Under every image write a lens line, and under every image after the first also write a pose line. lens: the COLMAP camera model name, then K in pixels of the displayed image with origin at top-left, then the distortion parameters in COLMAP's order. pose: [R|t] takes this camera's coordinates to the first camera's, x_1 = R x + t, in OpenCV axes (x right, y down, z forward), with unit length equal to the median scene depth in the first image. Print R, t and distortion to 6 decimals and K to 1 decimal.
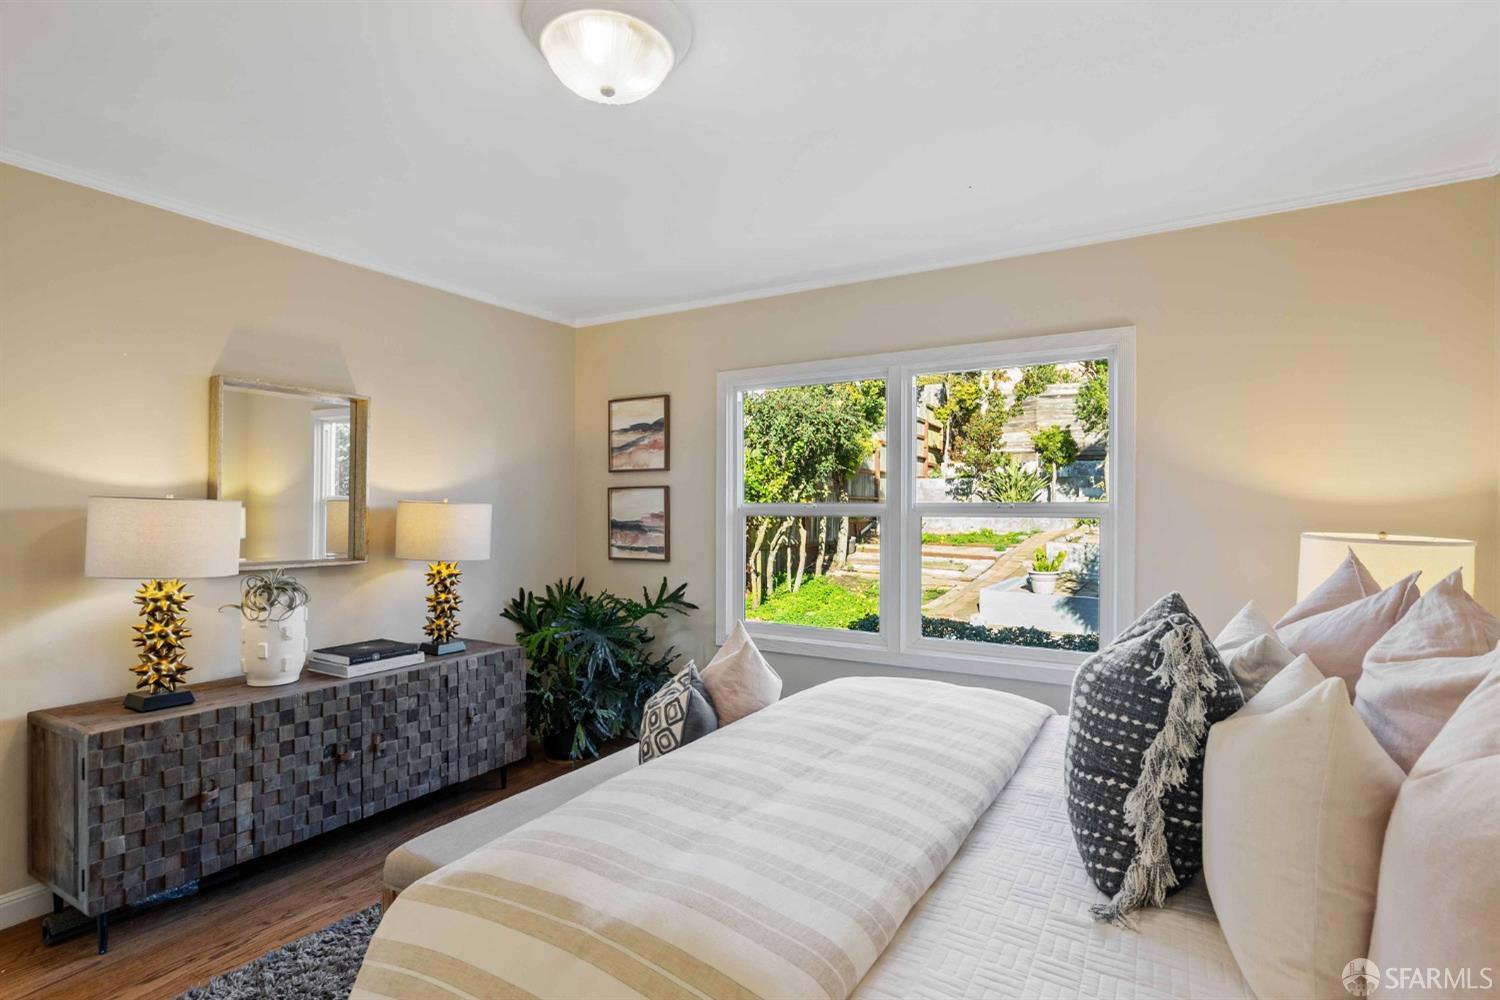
lens RADIAL K [[736.9, 0, 753.3], [0, 736.9, 504.2], [0, 0, 1]] dist [0.001994, 0.000004]
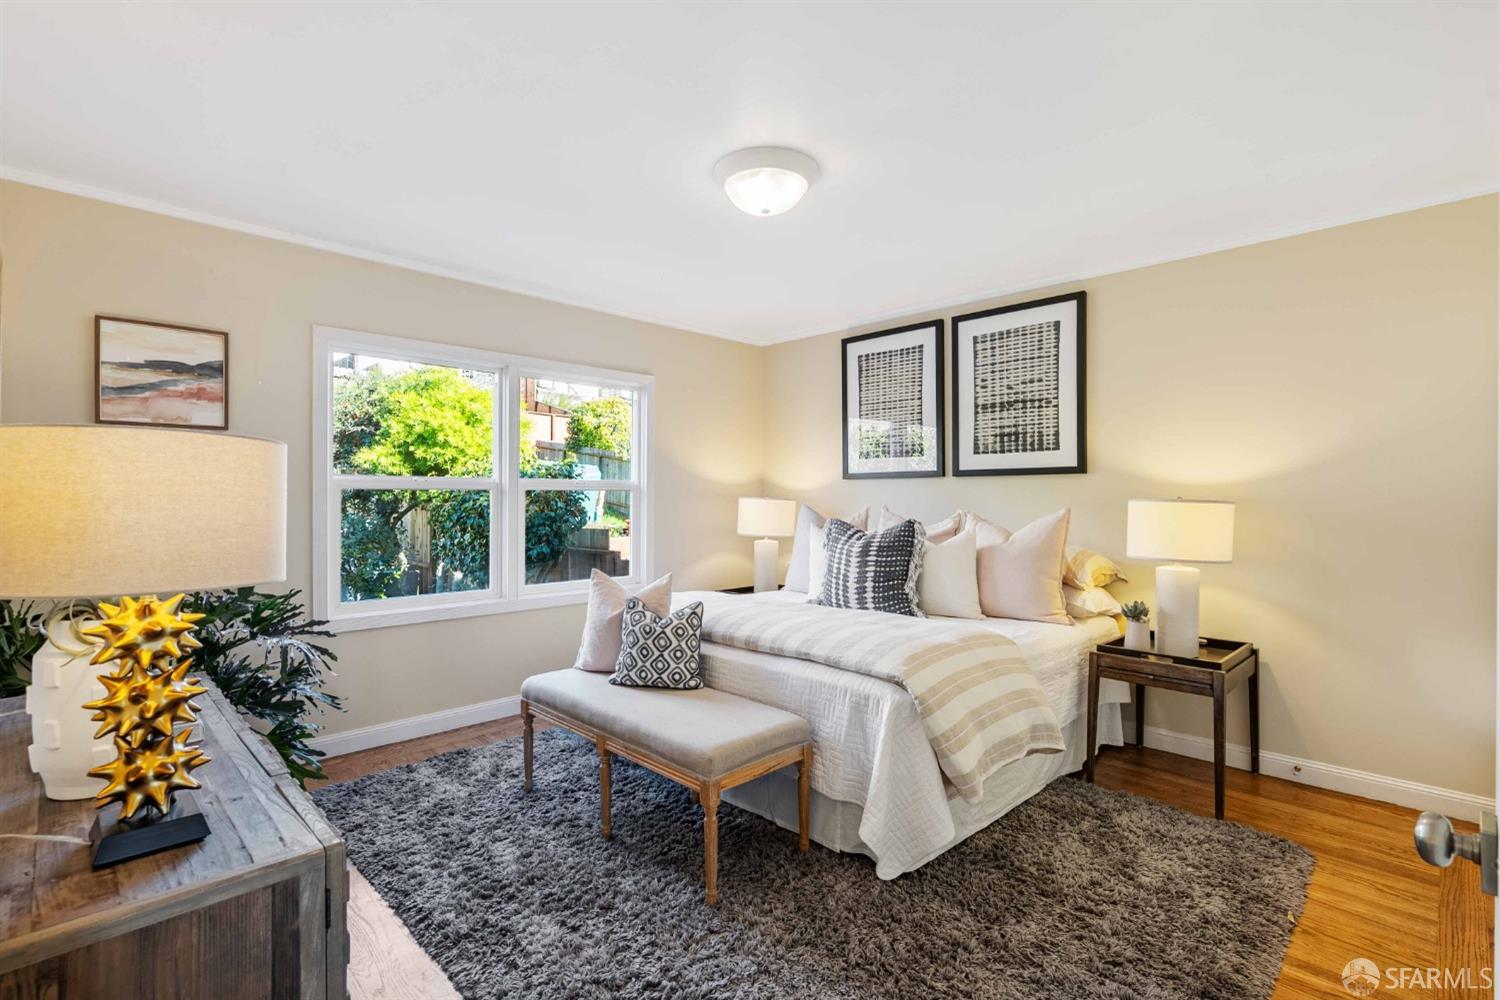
lens RADIAL K [[687.7, 0, 752.4], [0, 687.7, 499.0], [0, 0, 1]] dist [0.002231, 0.000313]
pose [[0.259574, -0.003873, 0.965716, -0.675095], [-0.009598, 0.999932, 0.006590, 0.017223], [-0.965676, -0.010980, 0.259519, 0.270248]]
